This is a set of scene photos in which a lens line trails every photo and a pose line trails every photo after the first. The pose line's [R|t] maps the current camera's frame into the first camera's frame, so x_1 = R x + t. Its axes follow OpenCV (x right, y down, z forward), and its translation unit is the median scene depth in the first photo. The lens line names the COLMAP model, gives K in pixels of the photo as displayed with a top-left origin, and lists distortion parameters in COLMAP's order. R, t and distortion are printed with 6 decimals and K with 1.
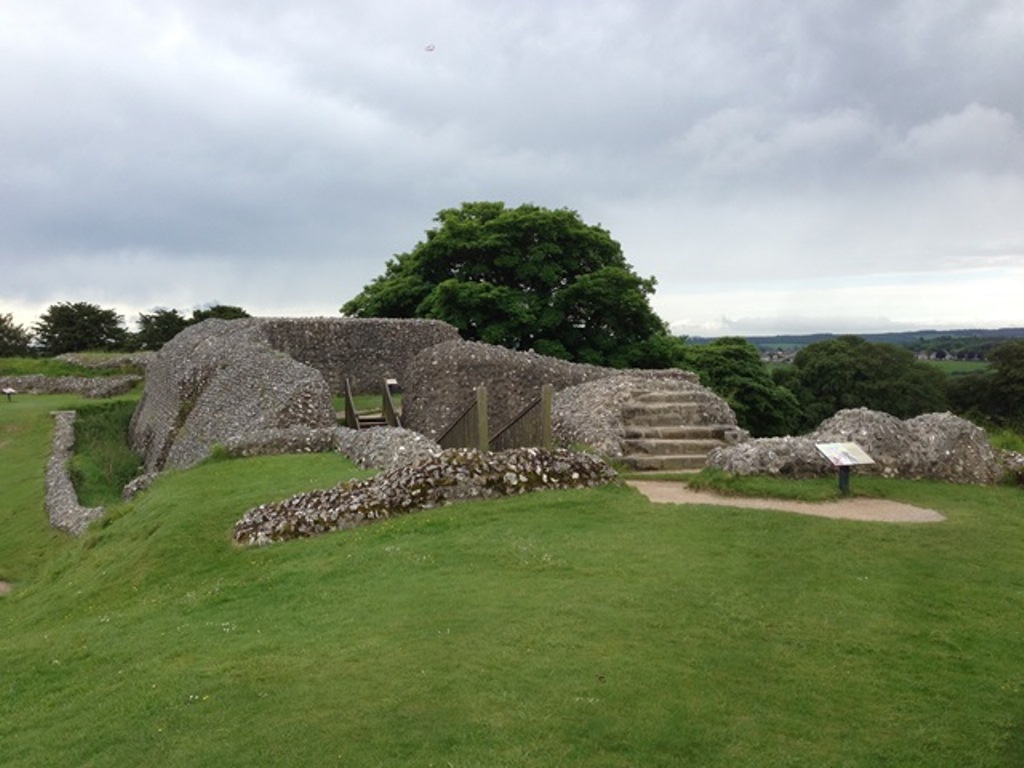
lens RADIAL K [[991.9, 0, 512.0], [0, 991.9, 384.0], [0, 0, 1]] dist [0.062632, 0.000716]
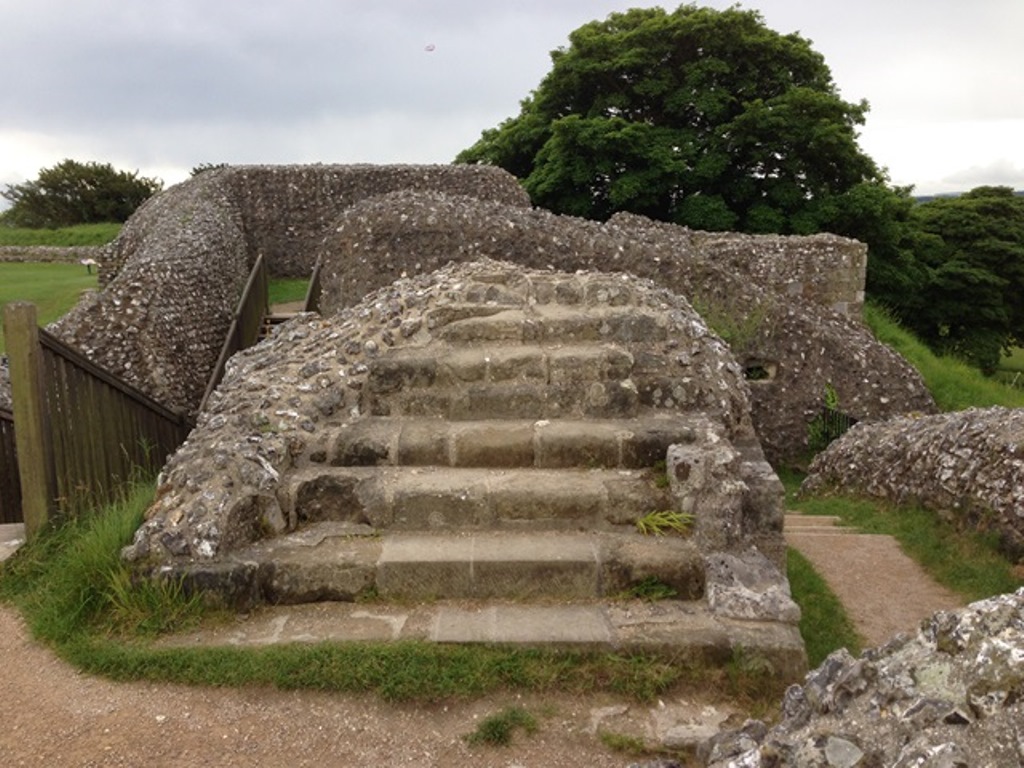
lens RADIAL K [[957.2, 0, 510.6], [0, 957.2, 407.9], [0, 0, 1]] dist [0.072468, -0.012918]
pose [[0.966728, 0.038427, -0.252905, 0.089342], [0.003417, 0.986625, 0.162971, -0.005130], [0.255785, -0.158413, 0.953666, 0.257376]]
